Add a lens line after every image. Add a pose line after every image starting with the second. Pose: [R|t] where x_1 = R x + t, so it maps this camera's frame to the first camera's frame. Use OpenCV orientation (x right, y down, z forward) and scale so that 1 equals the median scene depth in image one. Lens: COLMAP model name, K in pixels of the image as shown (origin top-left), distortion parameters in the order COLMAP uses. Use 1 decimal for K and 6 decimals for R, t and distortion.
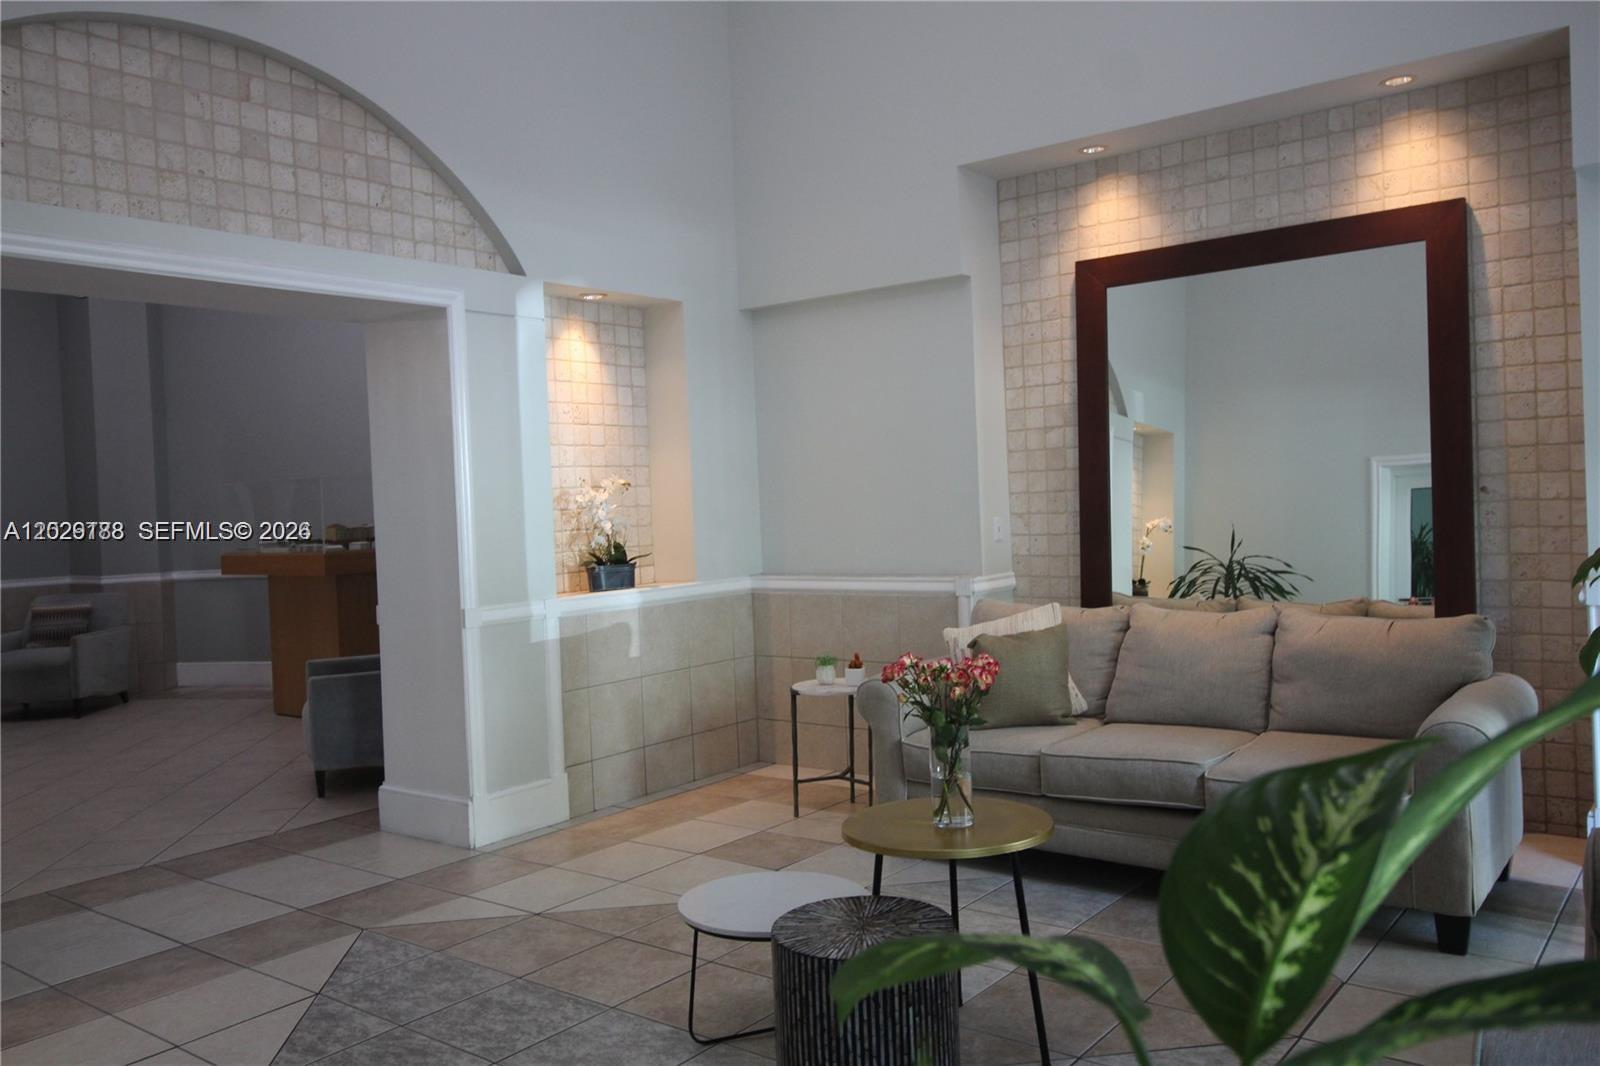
lens RADIAL K [[1264.9, 0, 805.1], [0, 1264.9, 531.3], [0, 0, 1]] dist [0.004791, -0.000374]
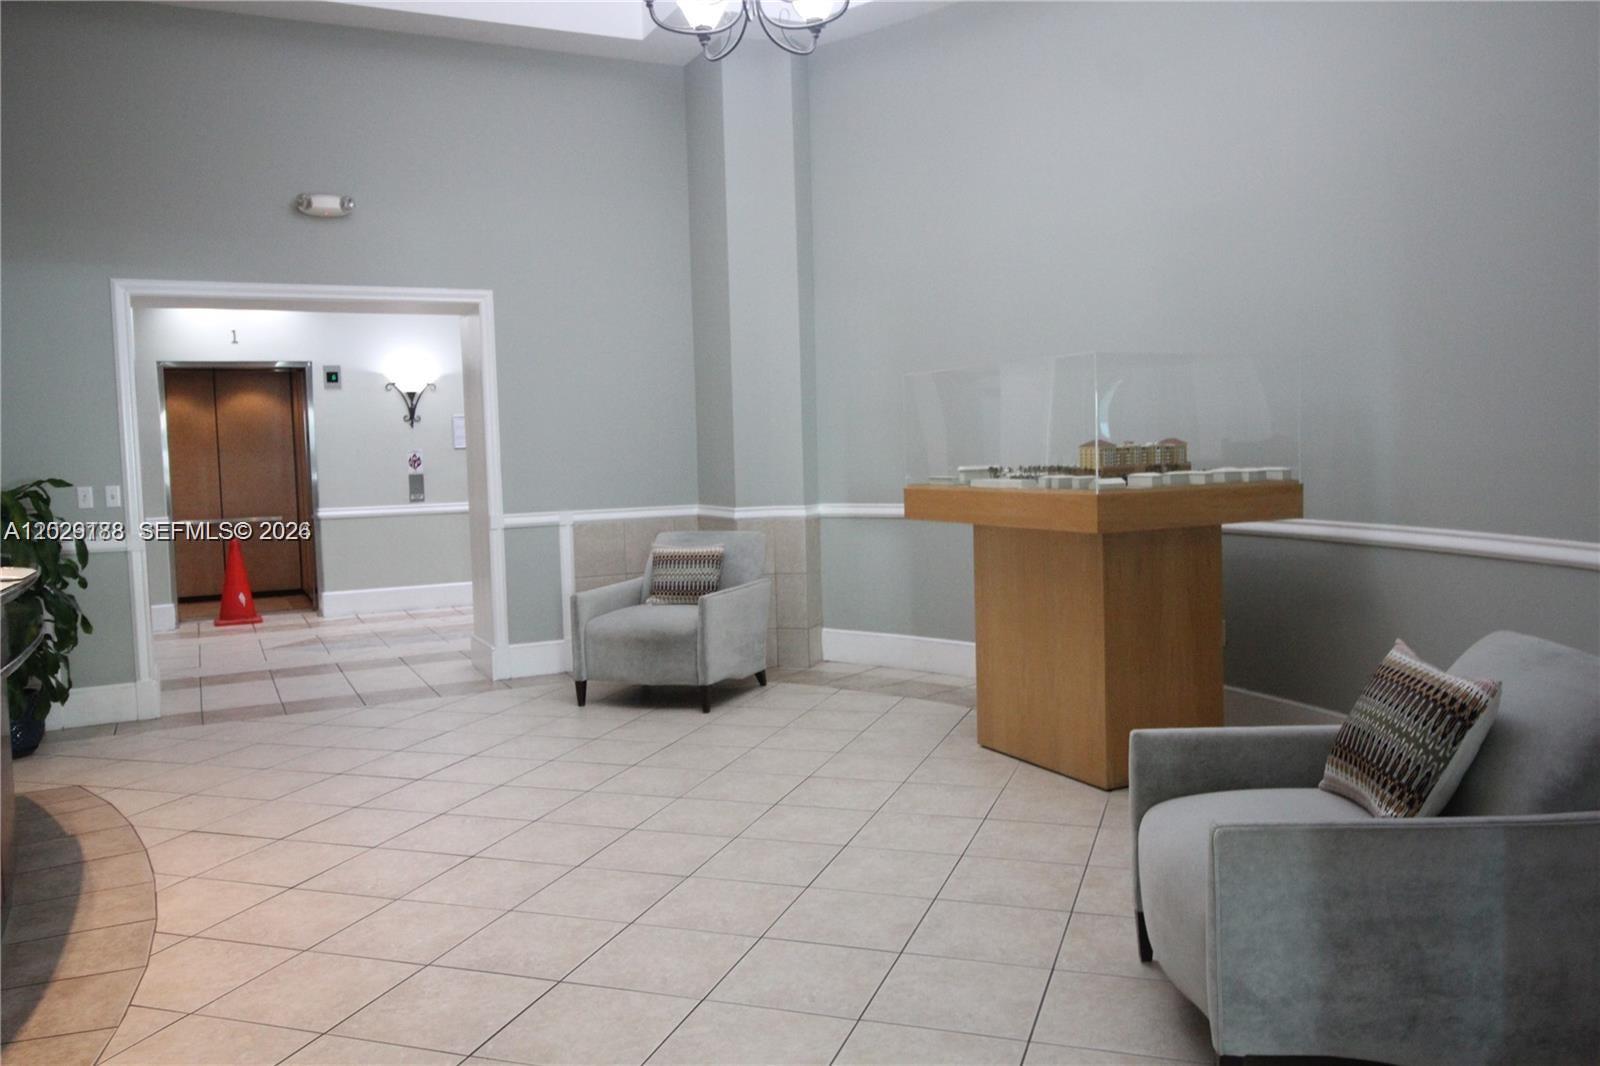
lens RADIAL K [[1264.9, 0, 805.1], [0, 1264.9, 531.3], [0, 0, 1]] dist [0.004791, -0.000374]
pose [[0.904055, 0.044931, -0.425047, -0.250994], [-0.019704, 0.997783, 0.063565, 0.001203], [0.426961, -0.049091, 0.902937, 0.430098]]
